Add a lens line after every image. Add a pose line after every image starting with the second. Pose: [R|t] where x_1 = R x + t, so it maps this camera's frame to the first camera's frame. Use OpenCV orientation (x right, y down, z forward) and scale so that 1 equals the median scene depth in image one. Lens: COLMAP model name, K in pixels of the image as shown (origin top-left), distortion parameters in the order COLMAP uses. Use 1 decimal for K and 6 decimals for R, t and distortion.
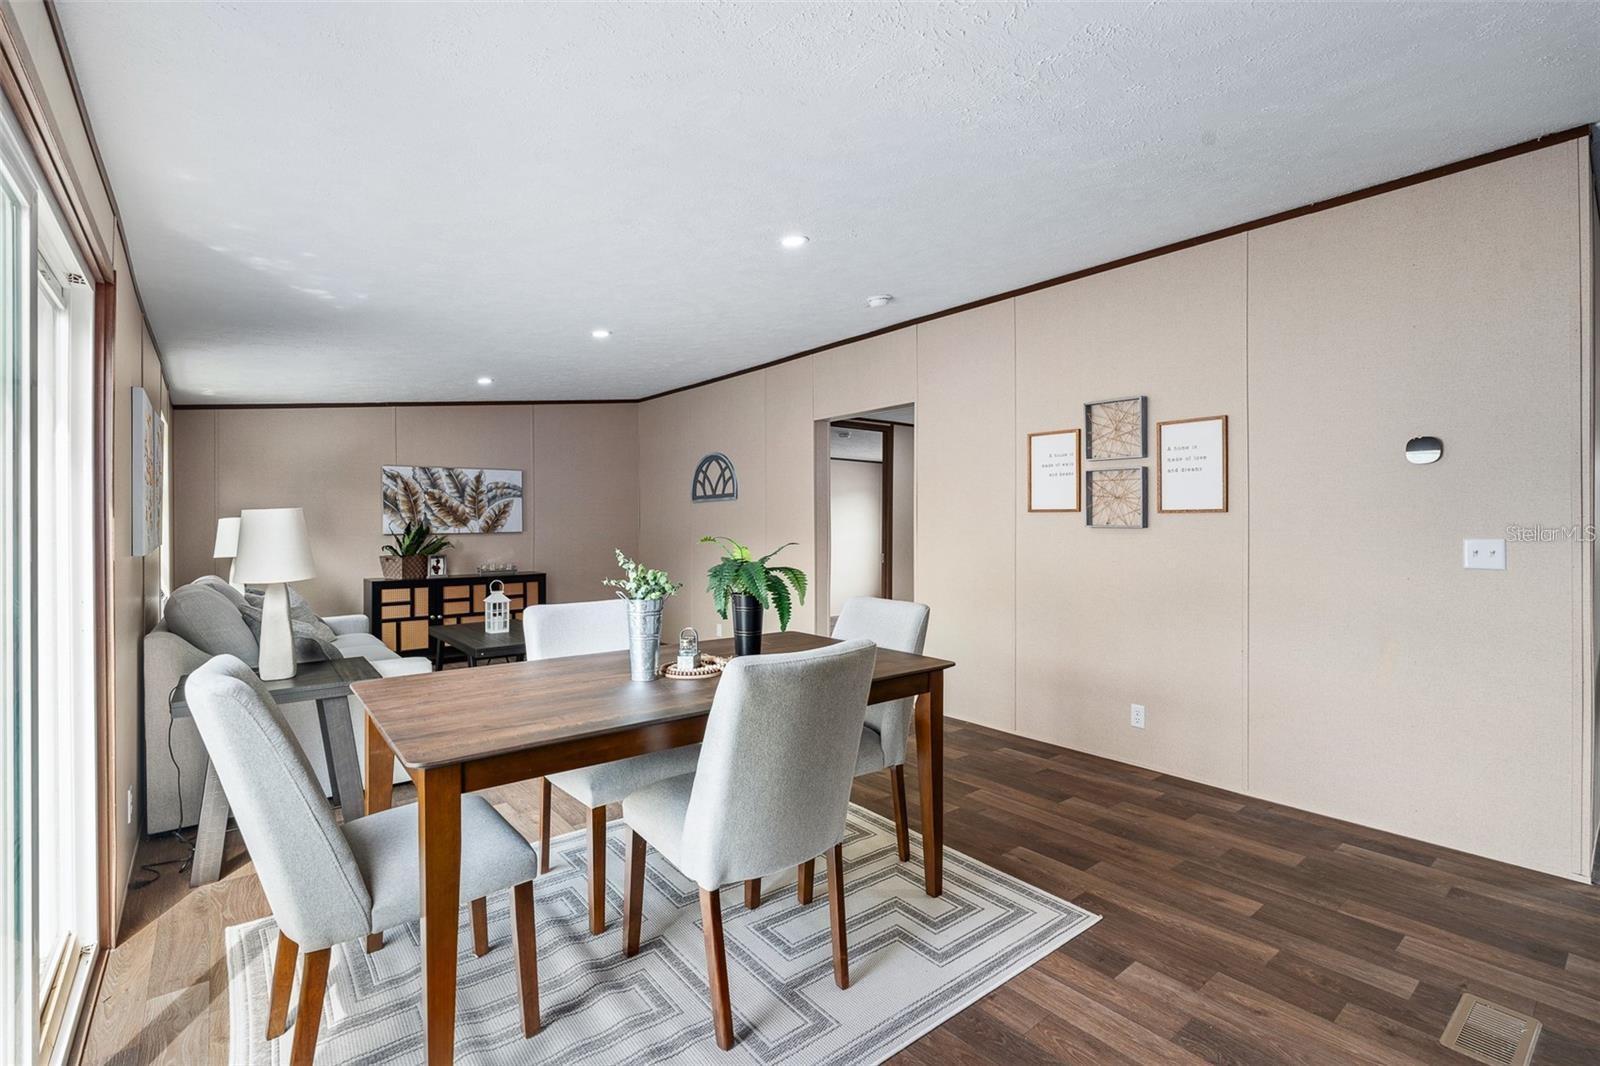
lens RADIAL K [[730.0, 0, 813.0], [0, 730.0, 523.1], [0, 0, 1]] dist [-0.001978, 0.001261]
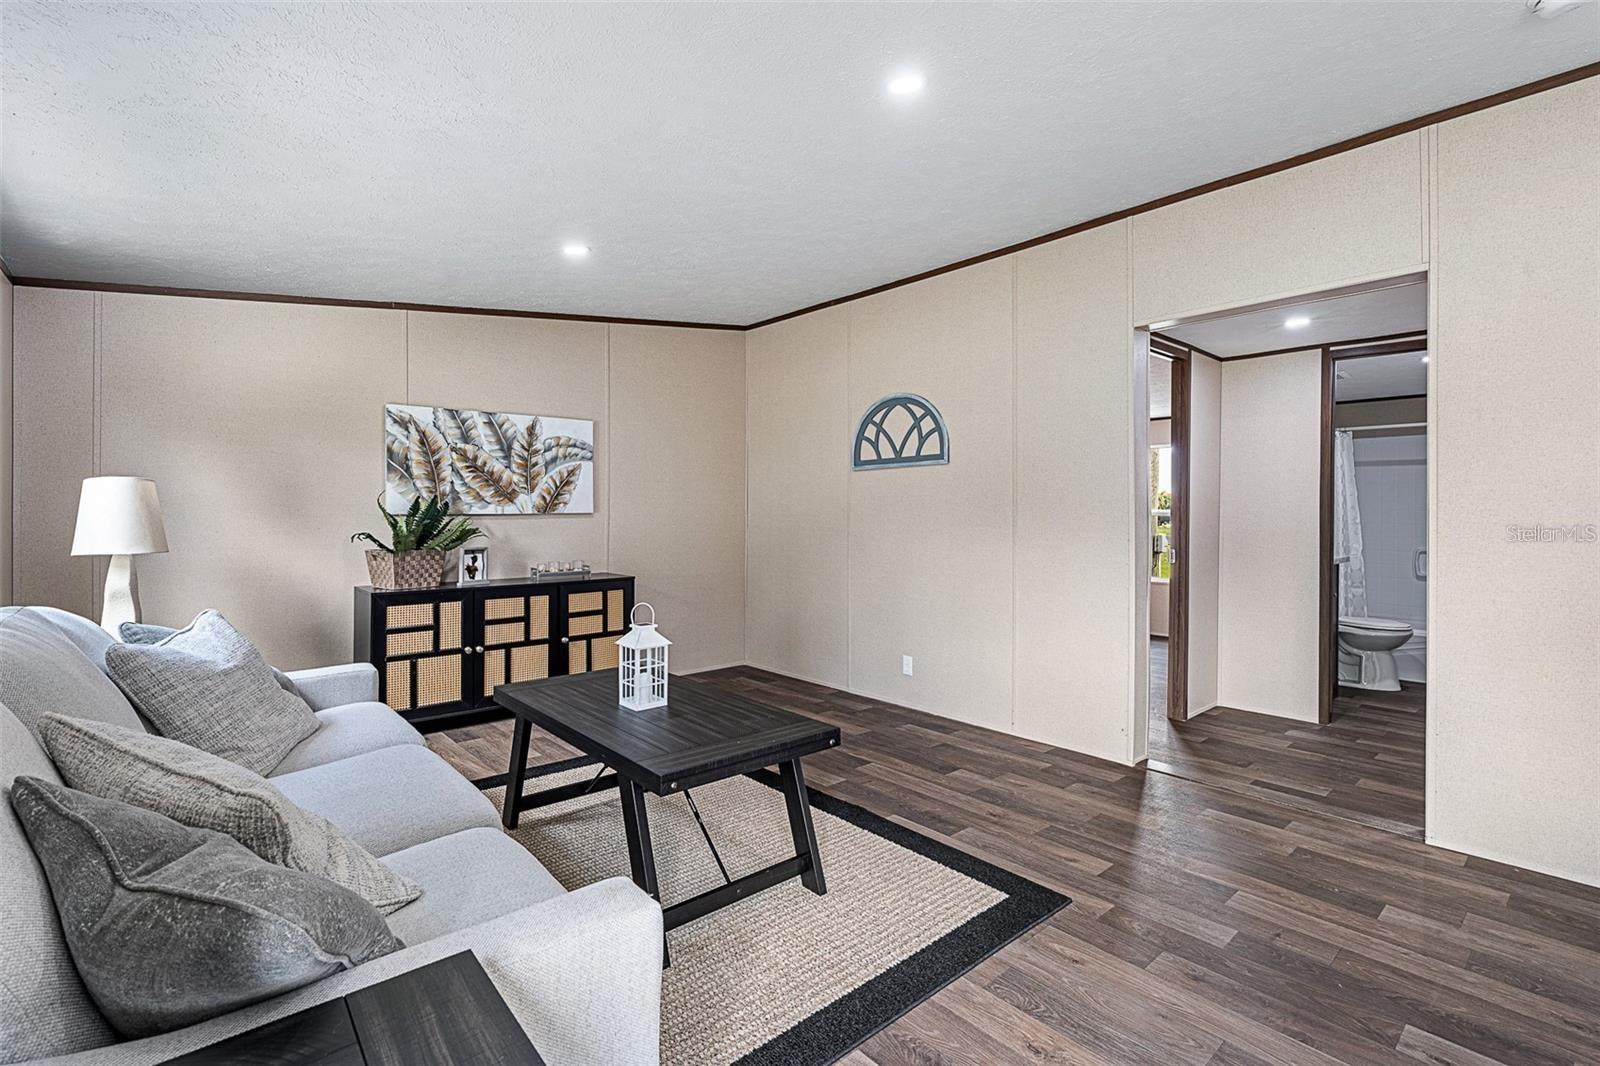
lens RADIAL K [[730.0, 0, 808.2], [0, 730.0, 507.6], [0, 0, 1]] dist [-0.001978, 0.001261]
pose [[0.999181, 0.005751, 0.040043, -0.254235], [-0.005500, 0.999965, -0.006381, 0.011226], [-0.040079, 0.006156, 0.999178, 0.364877]]
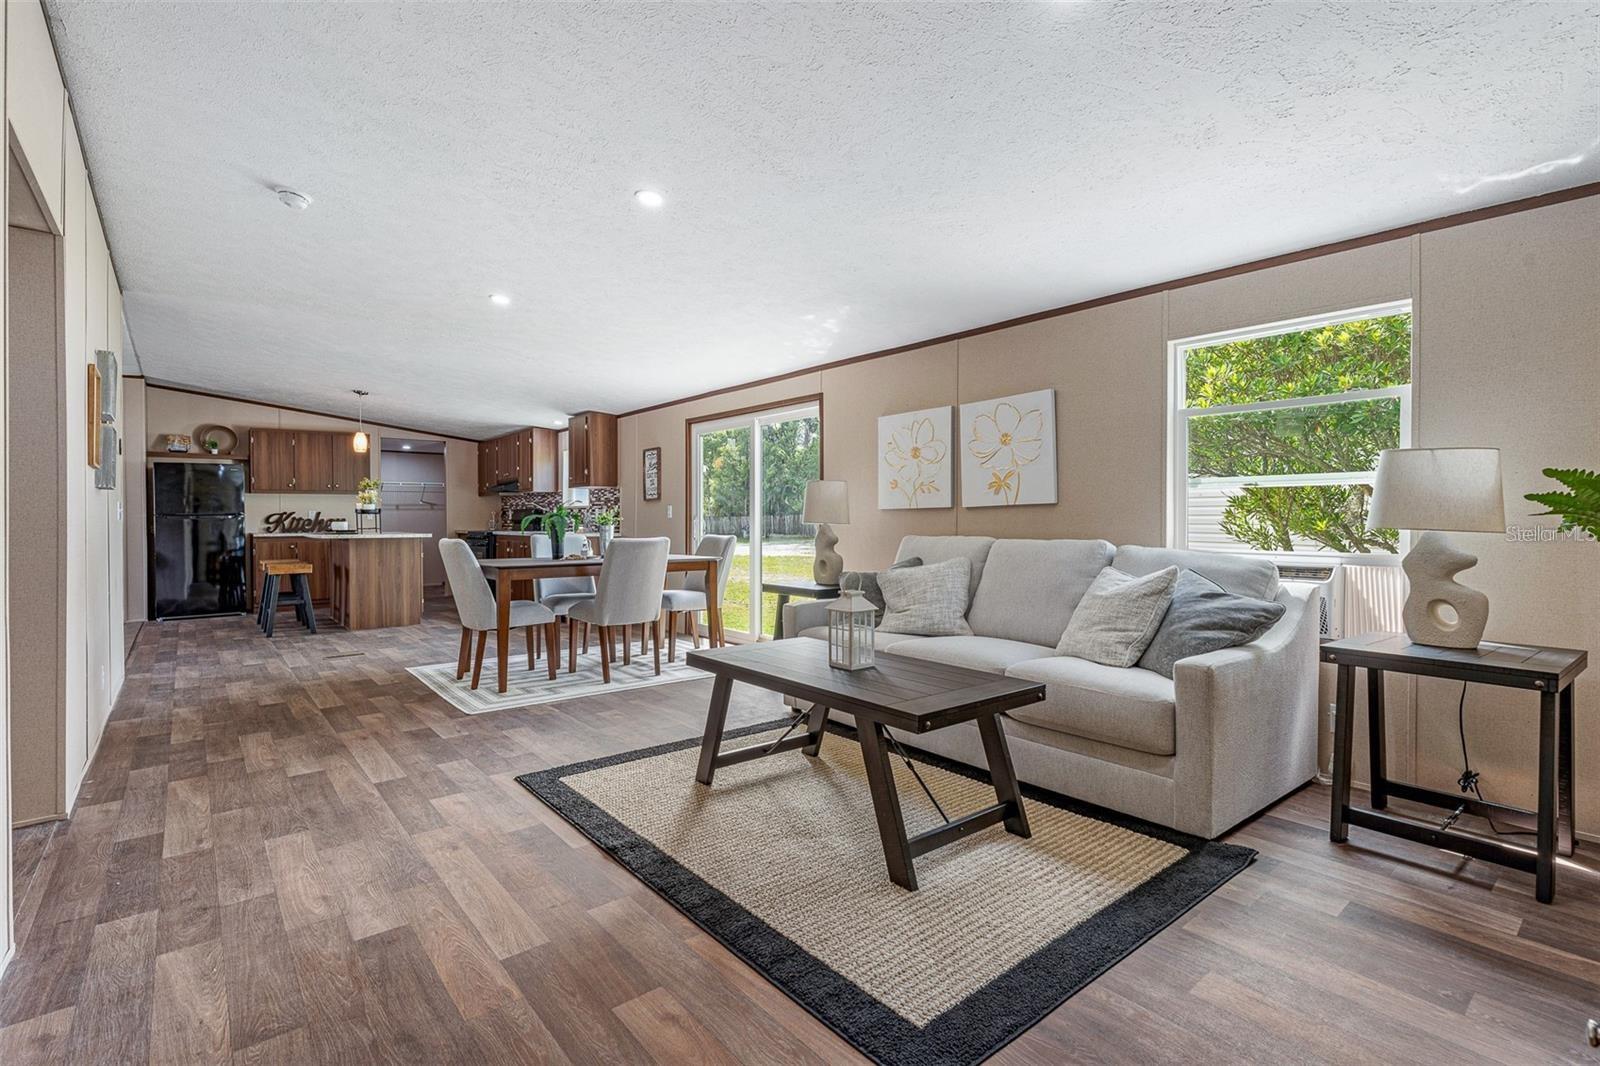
lens RADIAL K [[730.0, 0, 795.5], [0, 730.0, 518.8], [0, 0, 1]] dist [-0.001978, 0.001261]
pose [[-0.999987, 0.003460, 0.003684, -0.296062], [0.003446, 0.999987, -0.003883, 0.030829], [-0.003697, -0.003870, -0.999986, 1.161110]]
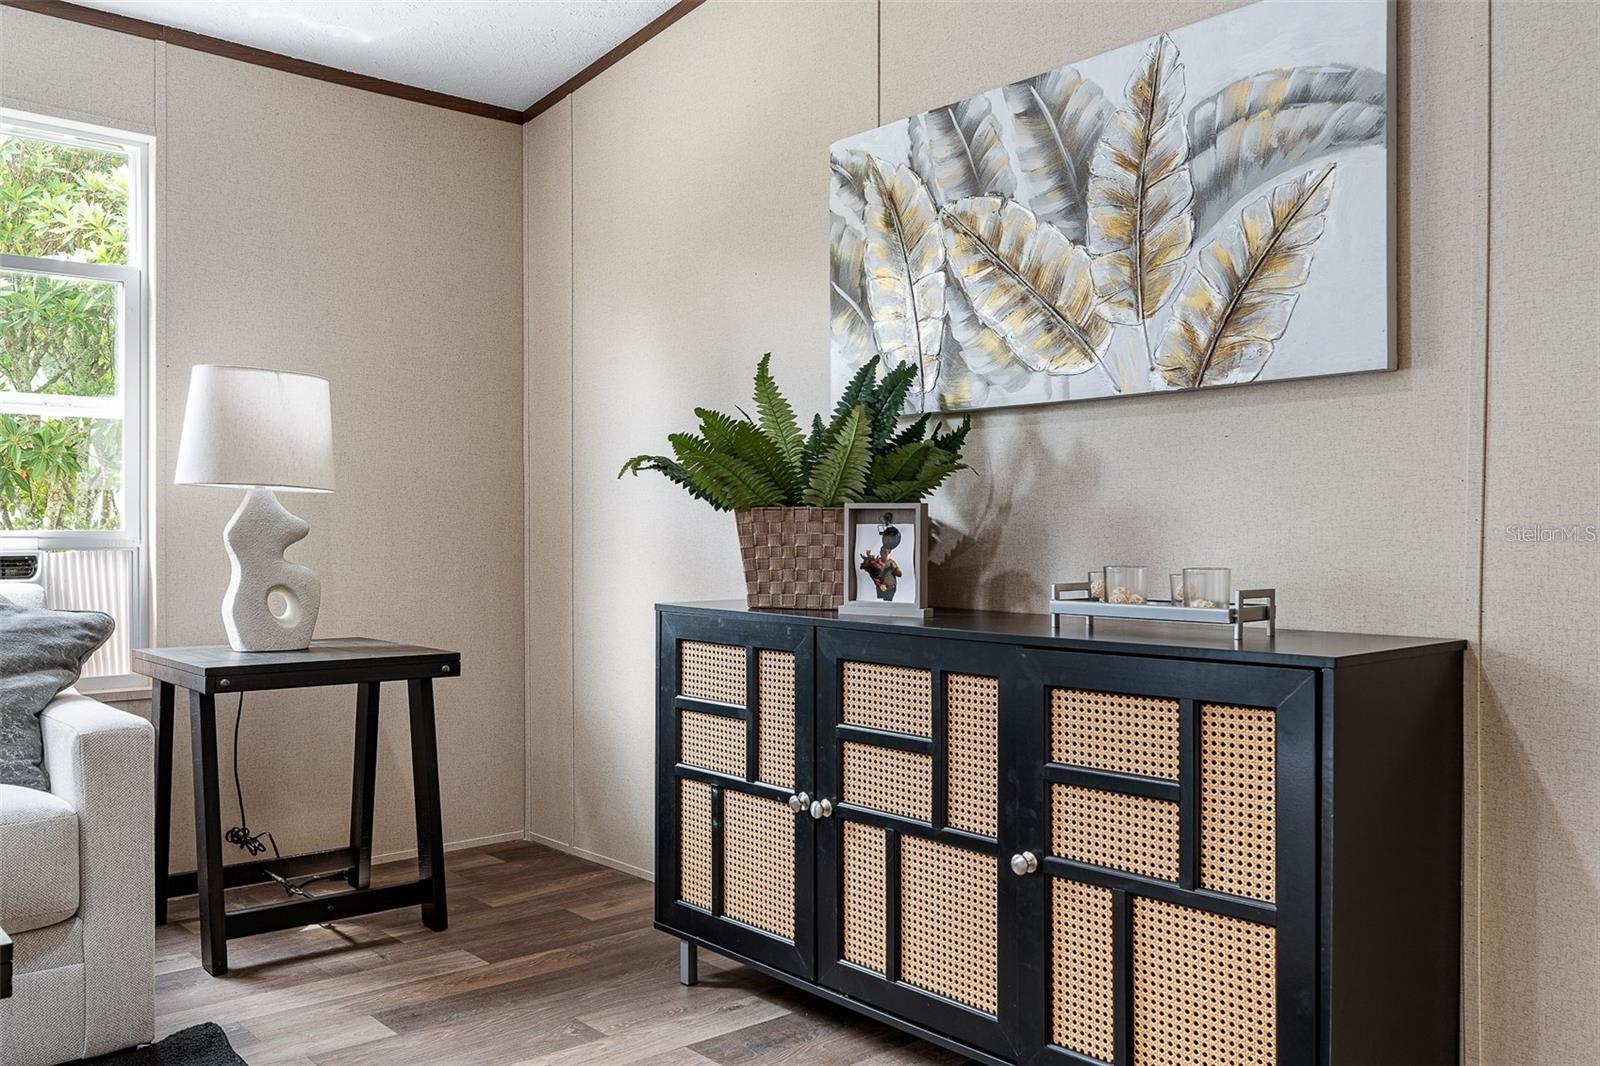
lens RADIAL K [[1320.1, 0, 794.8], [0, 1320.1, 534.6], [0, 0, 1]] dist [-0.009795, 0.007592]
pose [[0.017840, 0.009788, -0.999793, -0.143873], [-0.001740, 0.999951, 0.009759, 0.048068], [0.999839, 0.001565, 0.017856, 0.968040]]
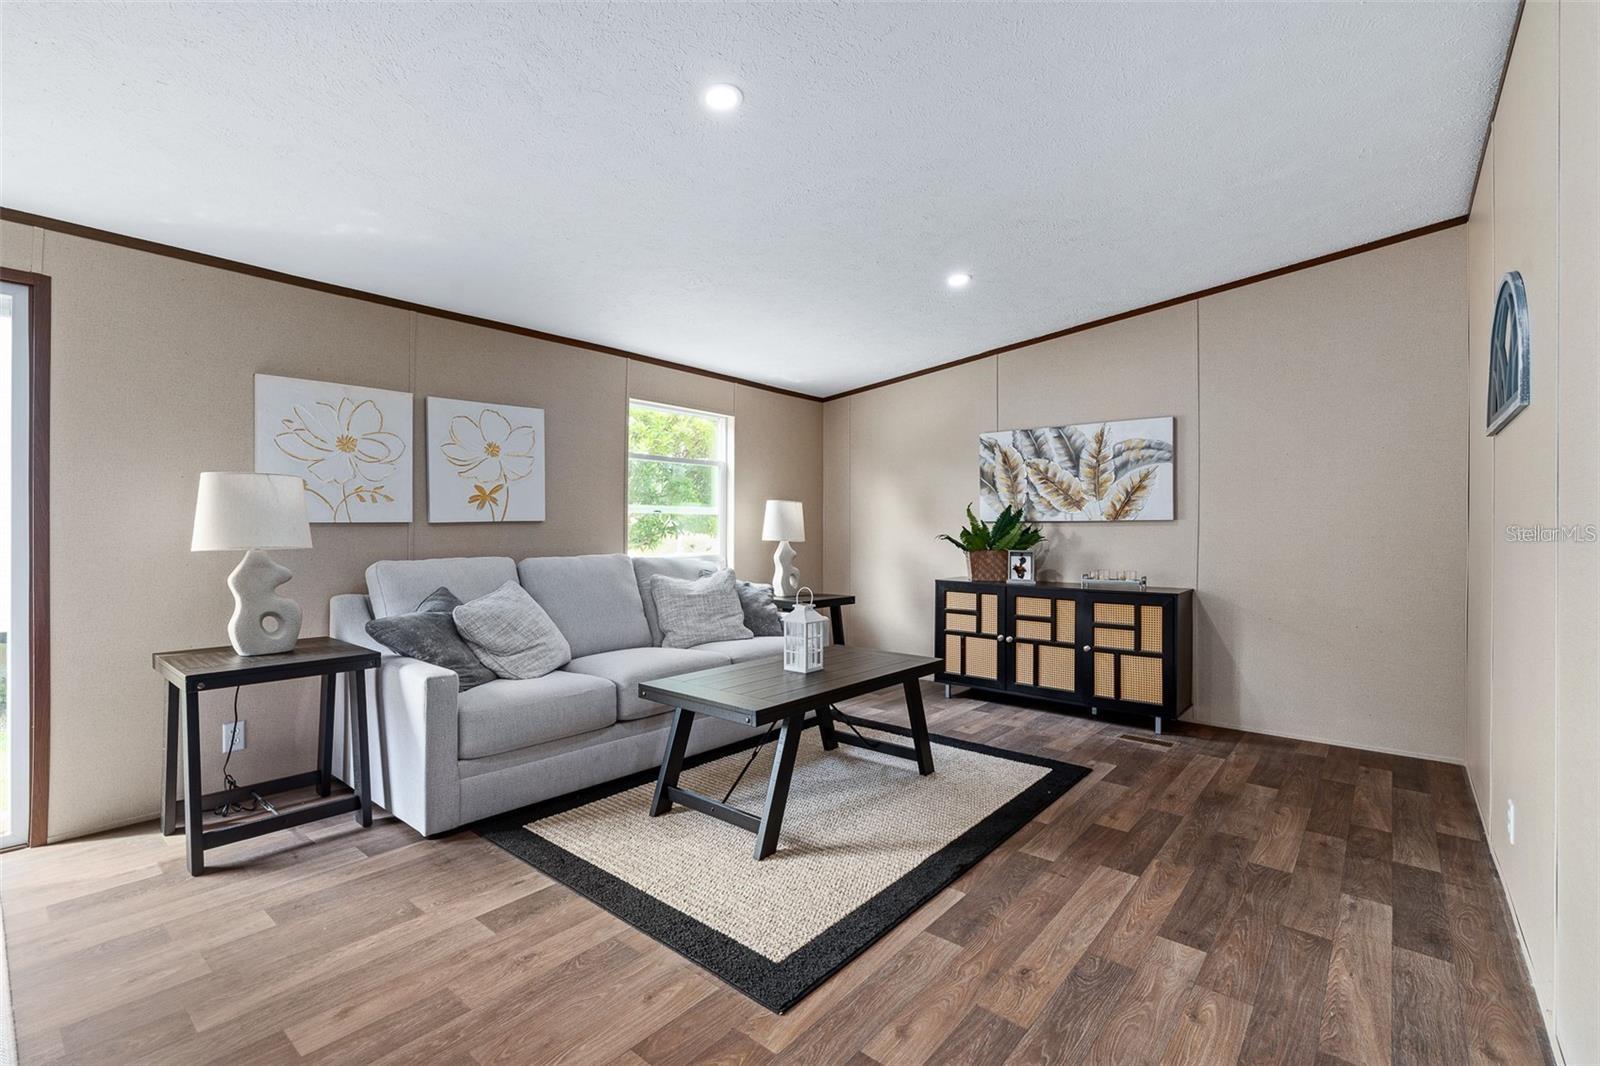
lens RADIAL K [[730.0, 0, 798.7], [0, 730.0, 524.3], [0, 0, 1]] dist [-0.001978, 0.001261]
pose [[0.184512, 0.003045, -0.982826, 0.138657], [-0.004351, 0.999988, 0.002281, 0.016973], [0.982821, 0.003855, 0.184523, 0.658370]]
